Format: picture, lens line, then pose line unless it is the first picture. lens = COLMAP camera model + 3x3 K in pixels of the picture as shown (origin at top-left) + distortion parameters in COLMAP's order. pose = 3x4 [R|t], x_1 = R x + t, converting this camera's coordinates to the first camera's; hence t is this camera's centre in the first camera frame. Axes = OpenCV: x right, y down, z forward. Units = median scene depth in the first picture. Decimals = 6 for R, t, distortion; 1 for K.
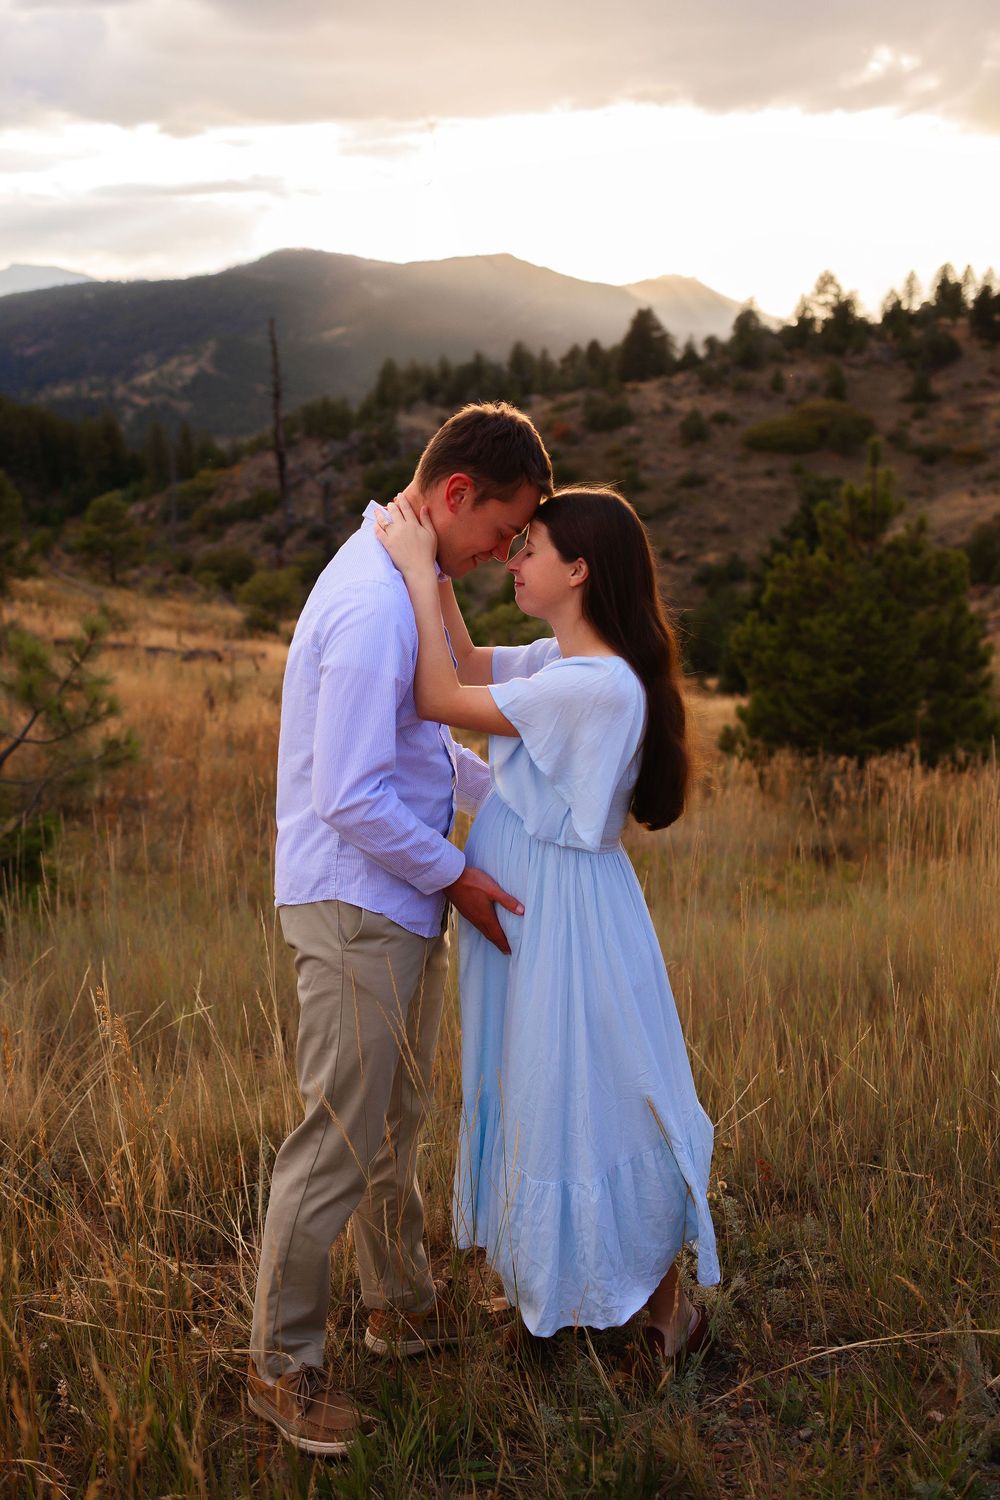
lens RADIAL K [[1603.4, 0, 572.7], [0, 1603.4, 745.0], [0, 0, 1]] dist [-0.001099, -0.018234]
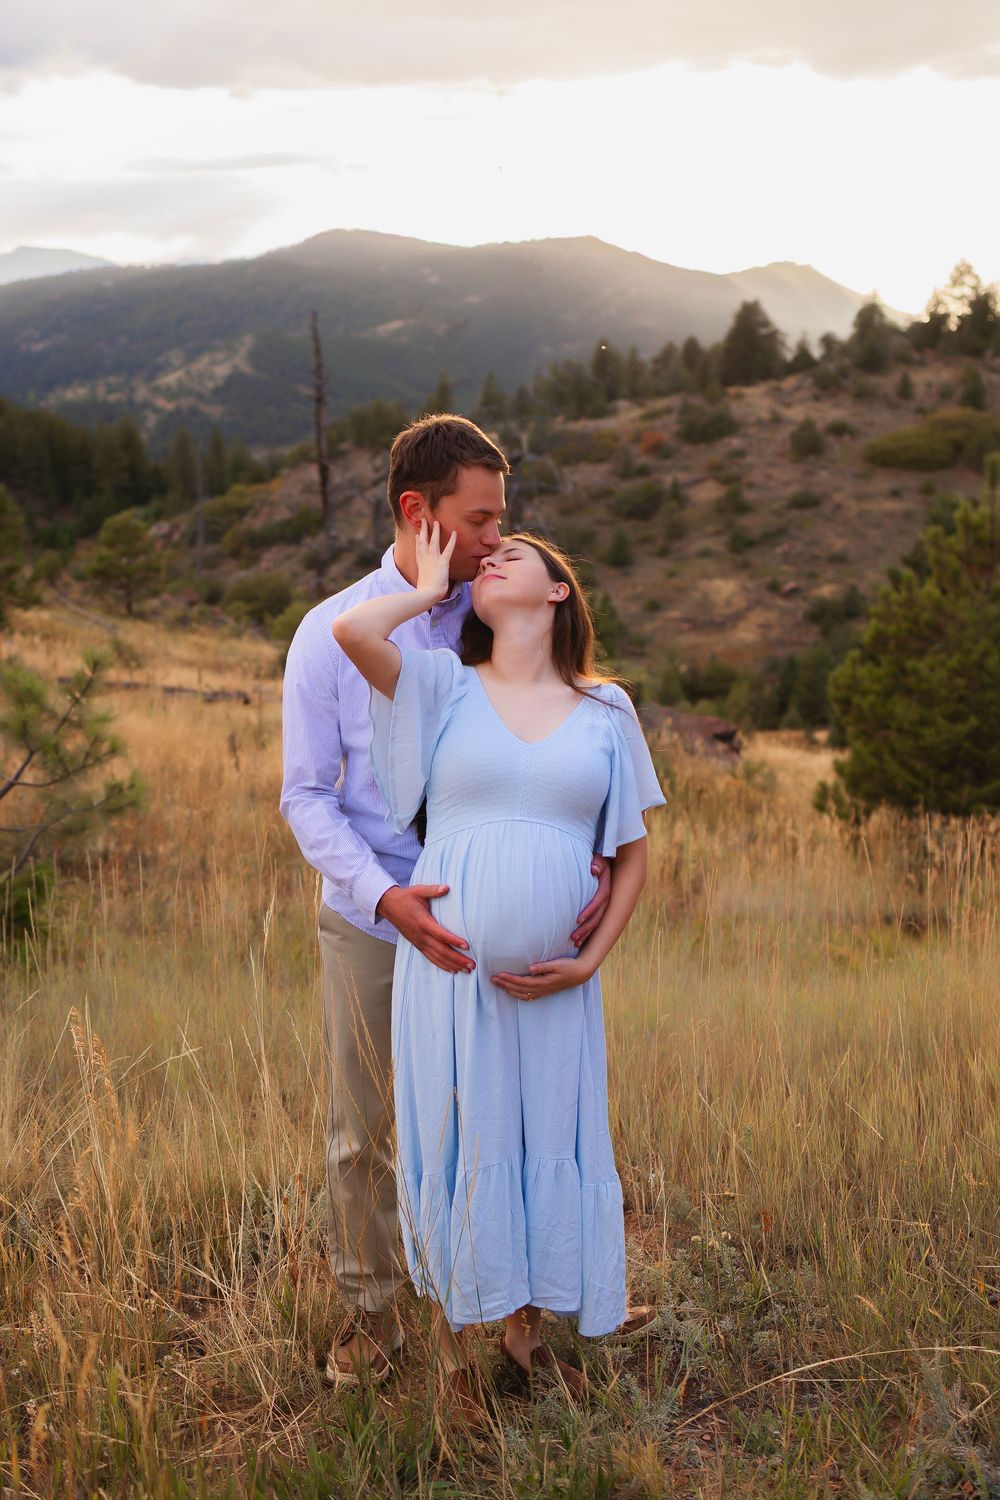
lens RADIAL K [[1514.9, 0, 489.5], [0, 1514.9, 737.3], [0, 0, 1]] dist [-0.019782, 0.013044]
pose [[0.999887, 0.008717, -0.012268, -0.082581], [-0.008860, 0.999893, -0.011632, -0.027194], [0.012166, 0.011740, 0.999857, 0.187507]]
